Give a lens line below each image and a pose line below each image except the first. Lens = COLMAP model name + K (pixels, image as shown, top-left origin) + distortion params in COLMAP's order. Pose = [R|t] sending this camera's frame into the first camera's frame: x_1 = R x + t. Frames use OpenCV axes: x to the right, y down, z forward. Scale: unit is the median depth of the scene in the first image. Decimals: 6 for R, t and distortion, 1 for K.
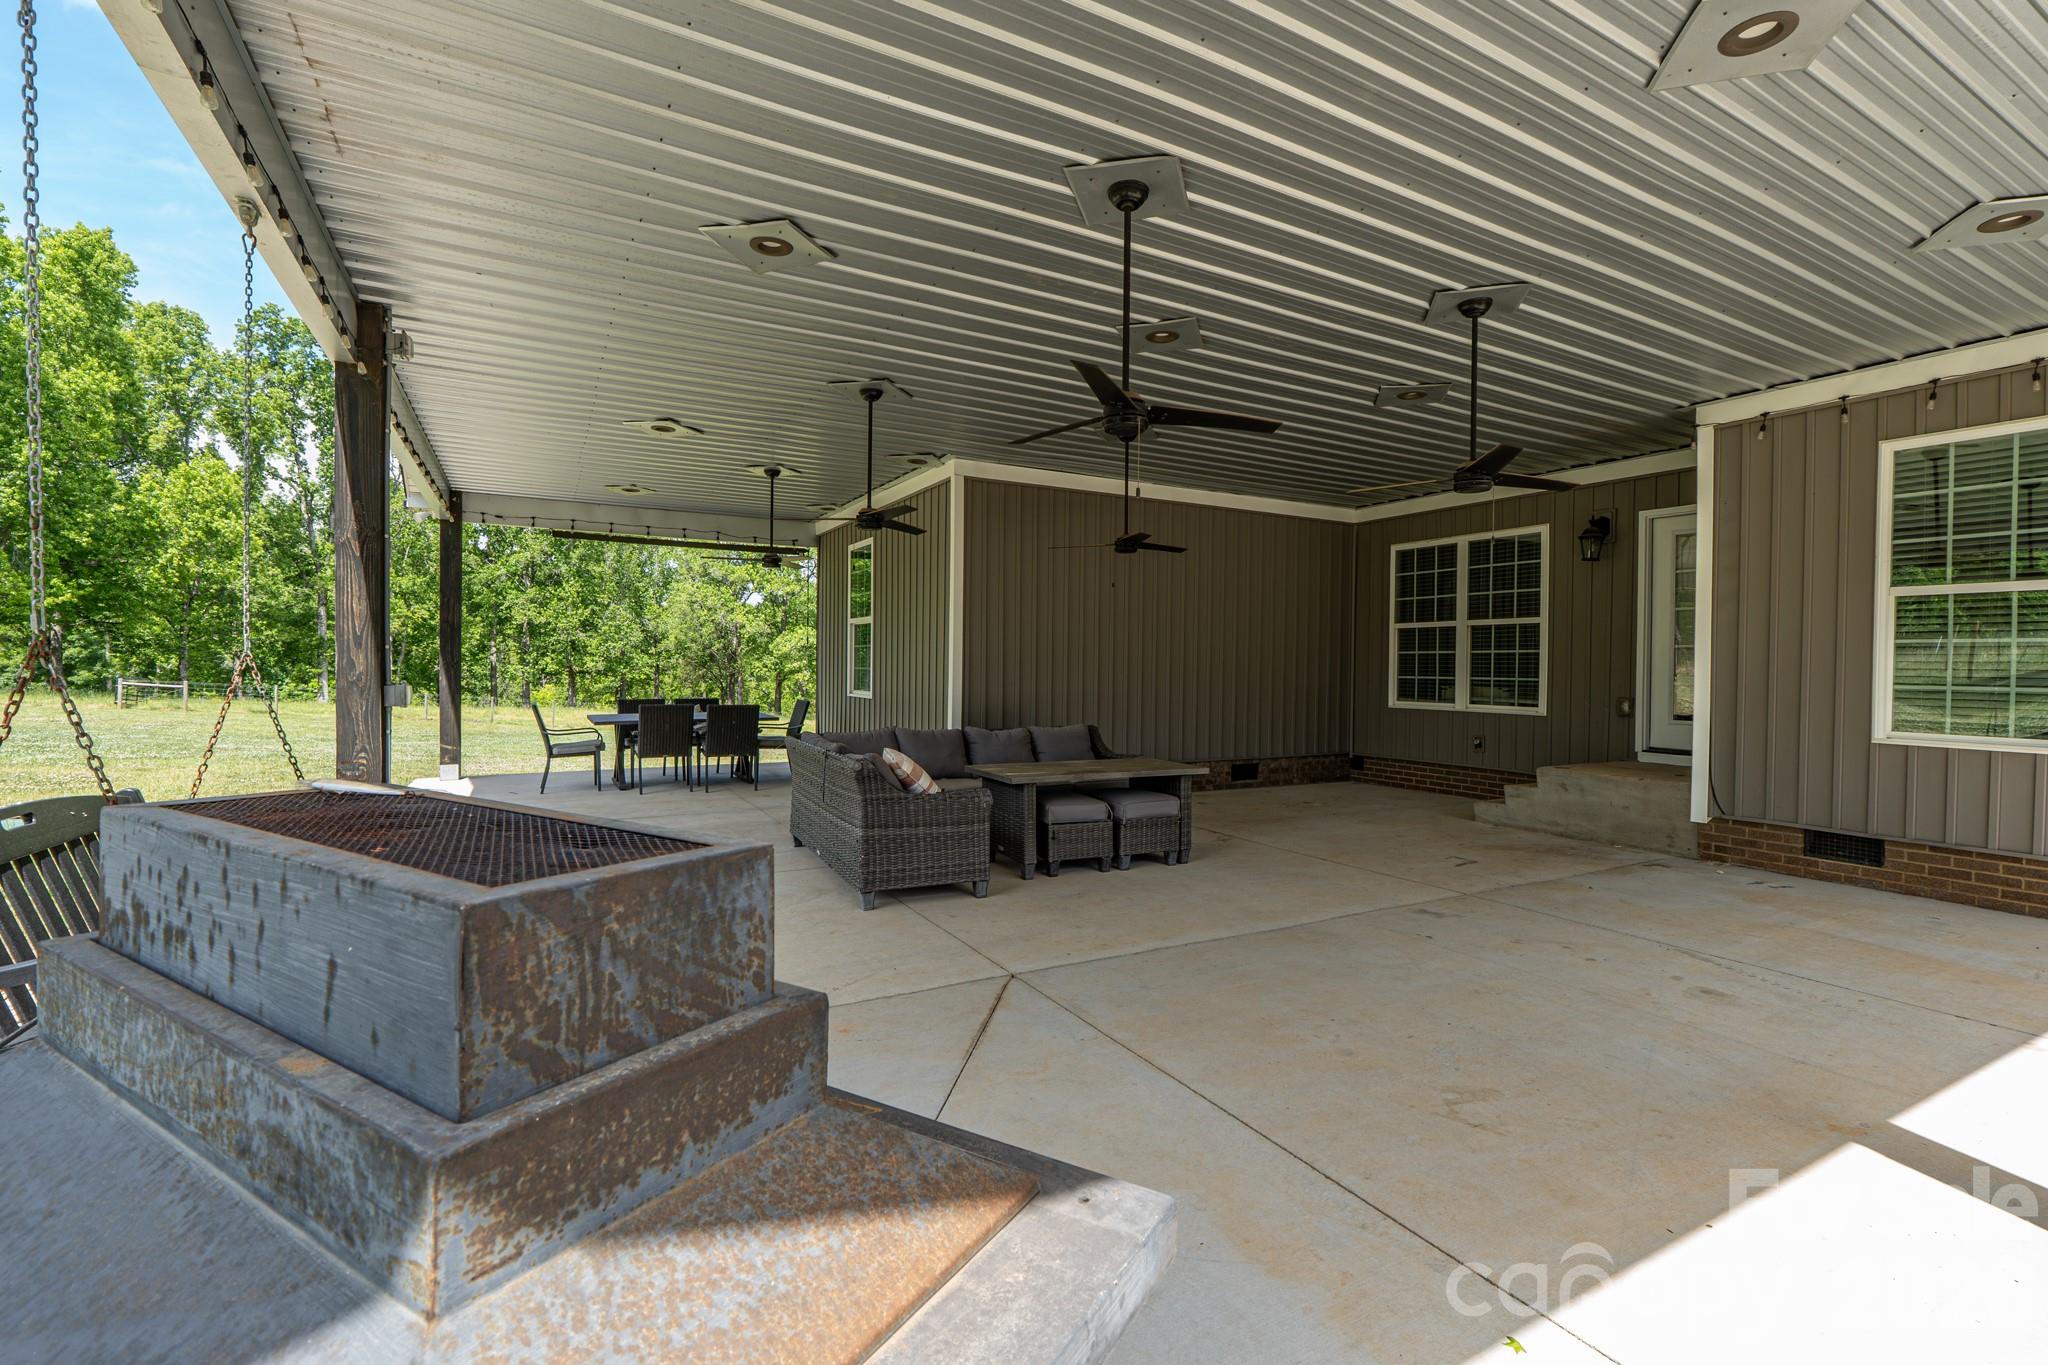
lens RADIAL K [[931.7, 0, 1024.0], [0, 931.7, 682.5], [0, 0, 1]] dist [-0.002115, -0.000346]
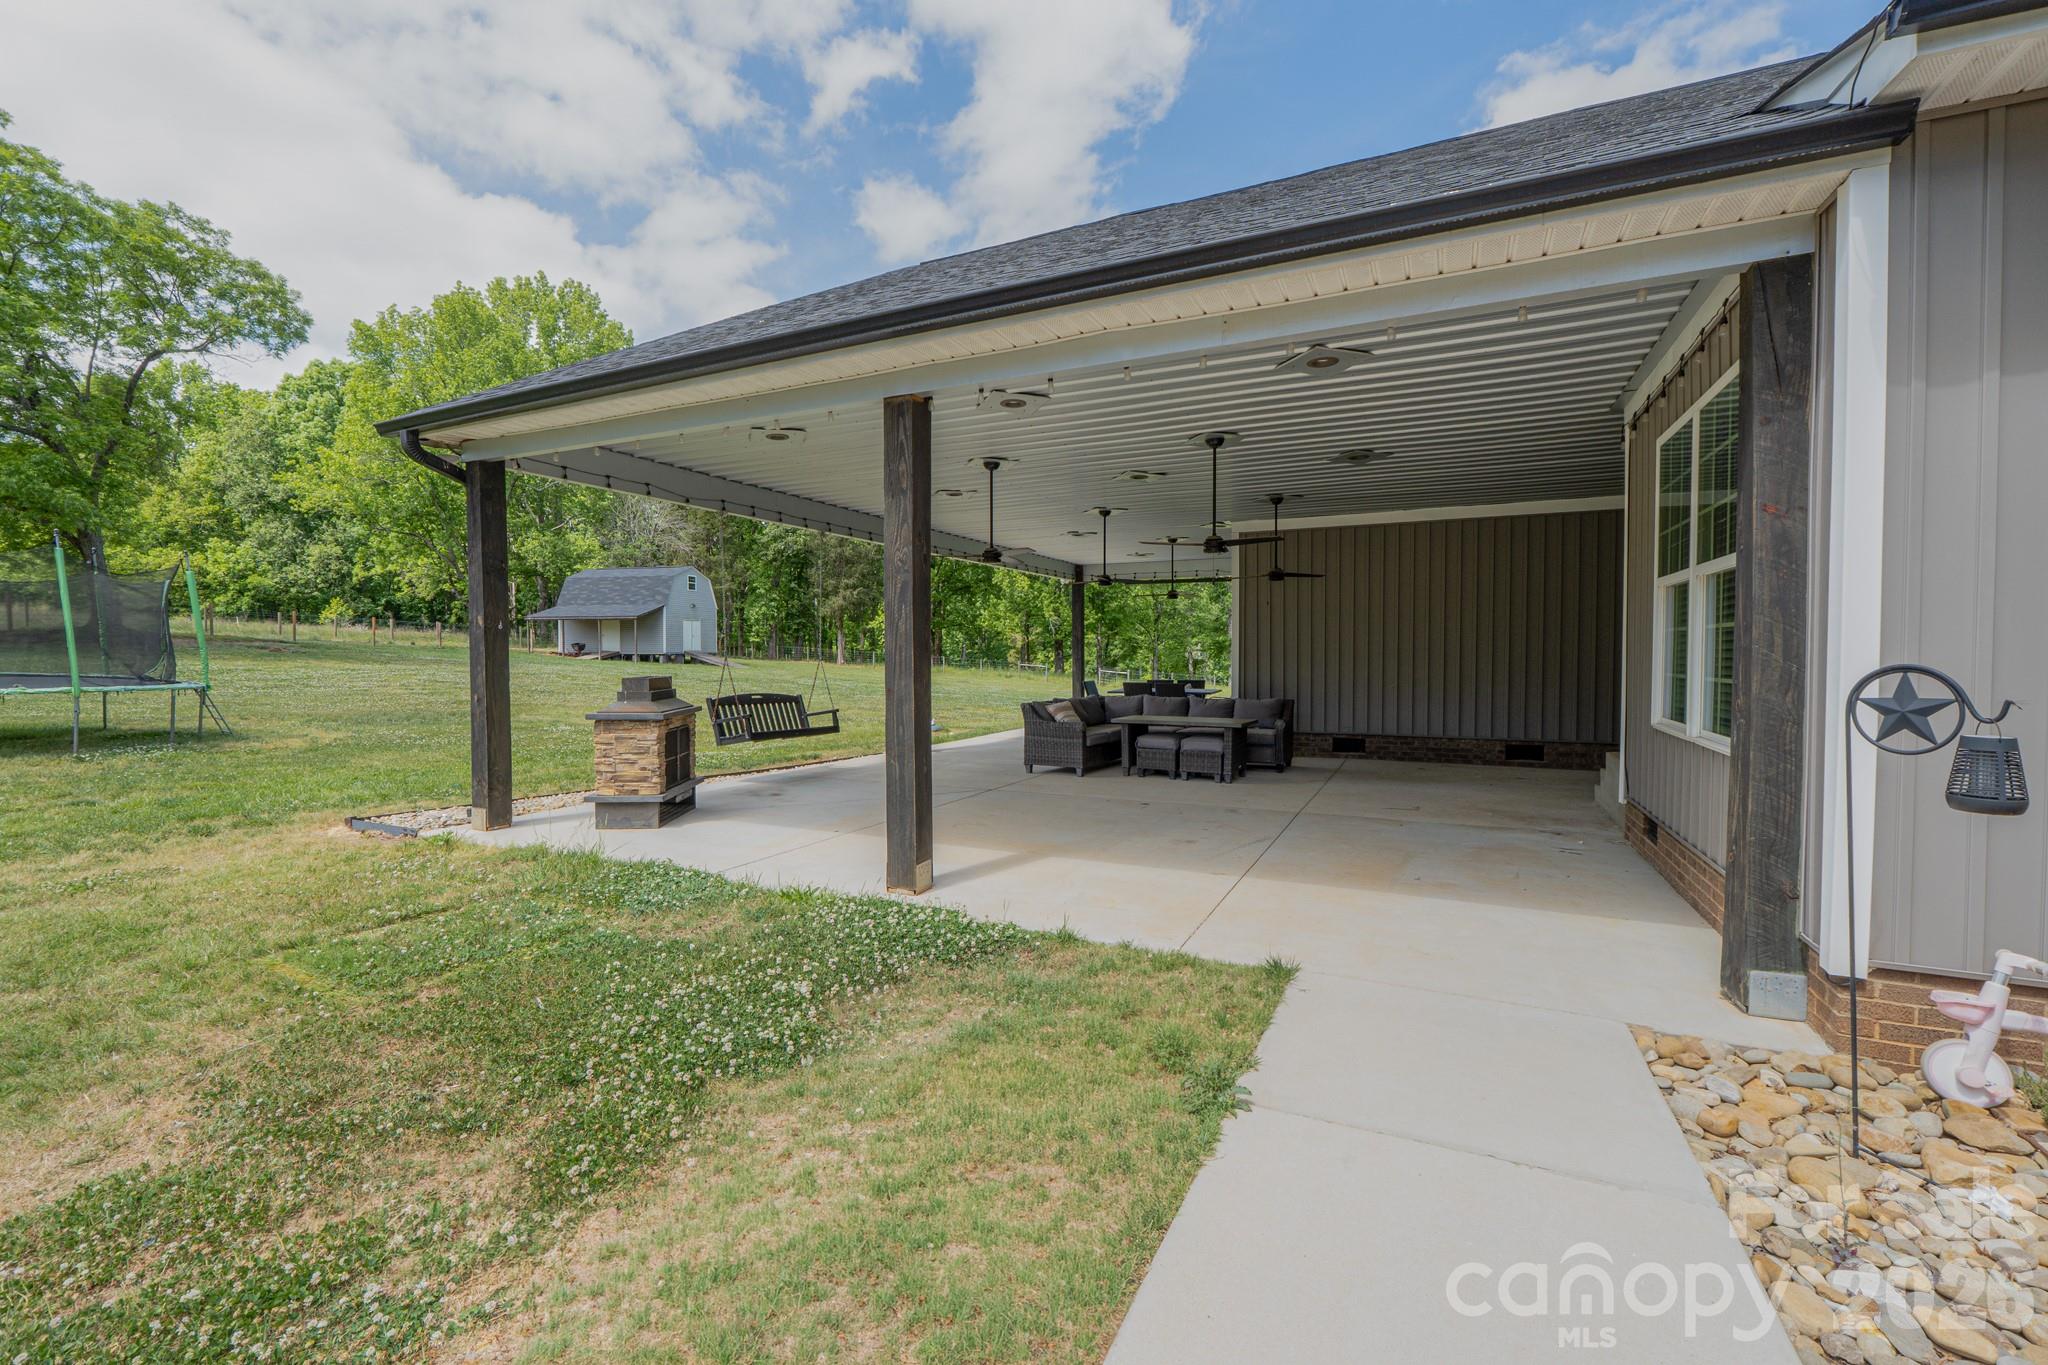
lens RADIAL K [[852.2, 0, 1024.0], [0, 852.2, 682.5], [0, 0, 1]] dist [-0.001978, -0.000173]
pose [[0.574460, 0.016661, -0.818363, 1.219639], [-0.006526, 0.999854, 0.015775, -0.000121], [0.818506, -0.003722, 0.574486, -0.132317]]
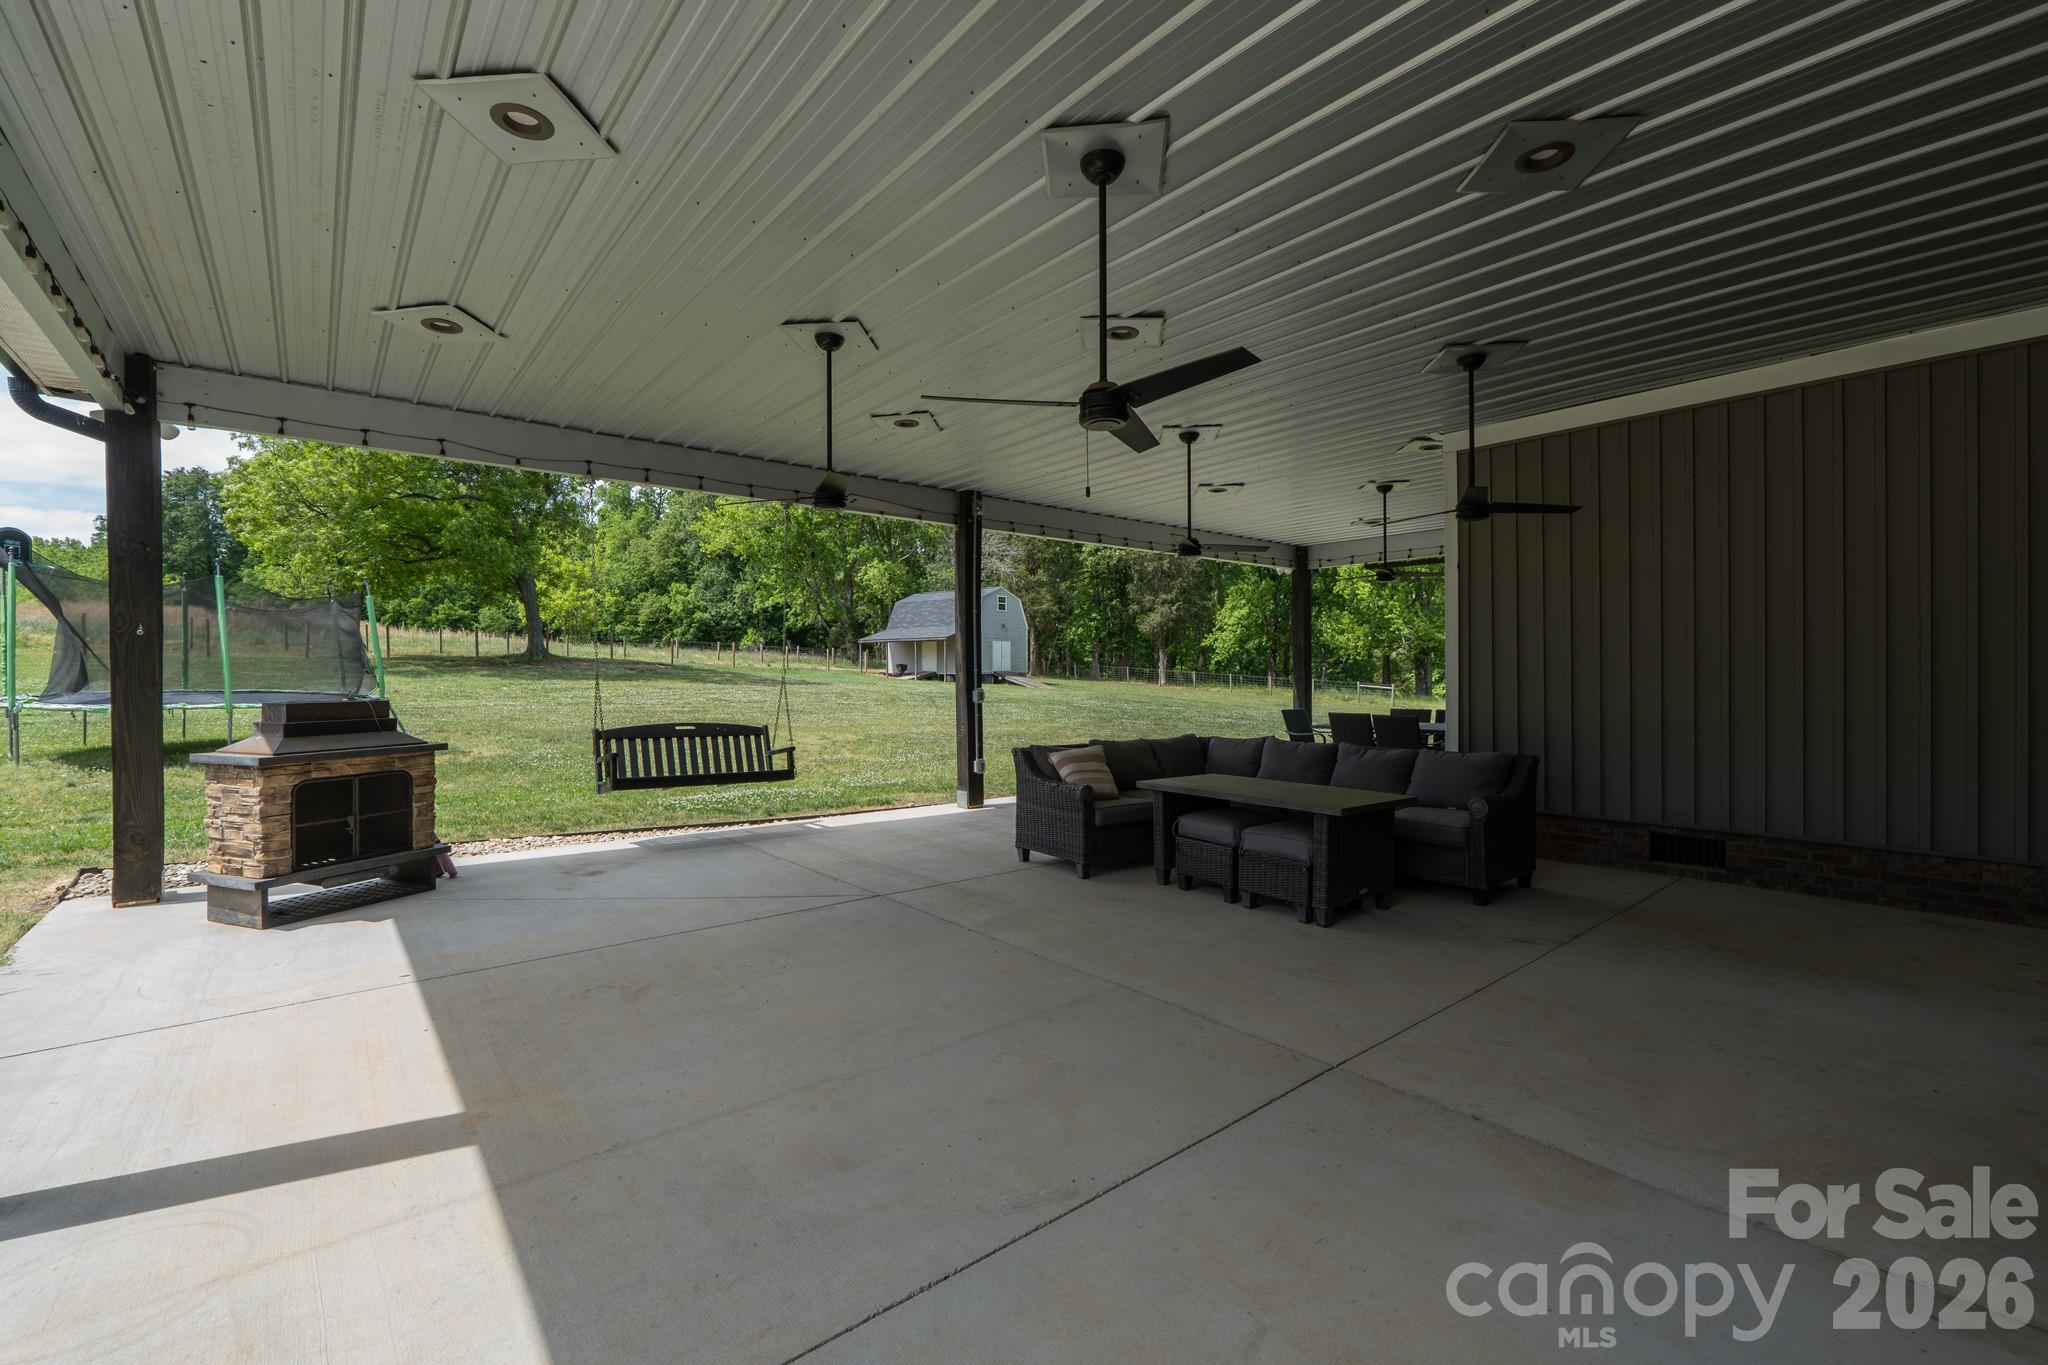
lens RADIAL K [[866.3, 0, 1024.0], [0, 866.3, 682.5], [0, 0, 1]] dist [-0.009160, 0.000133]
pose [[0.185174, -0.002532, -0.982702, 0.888233], [-0.011163, 0.999927, -0.004679, -0.007588], [0.982642, 0.011836, 0.185133, 0.641430]]
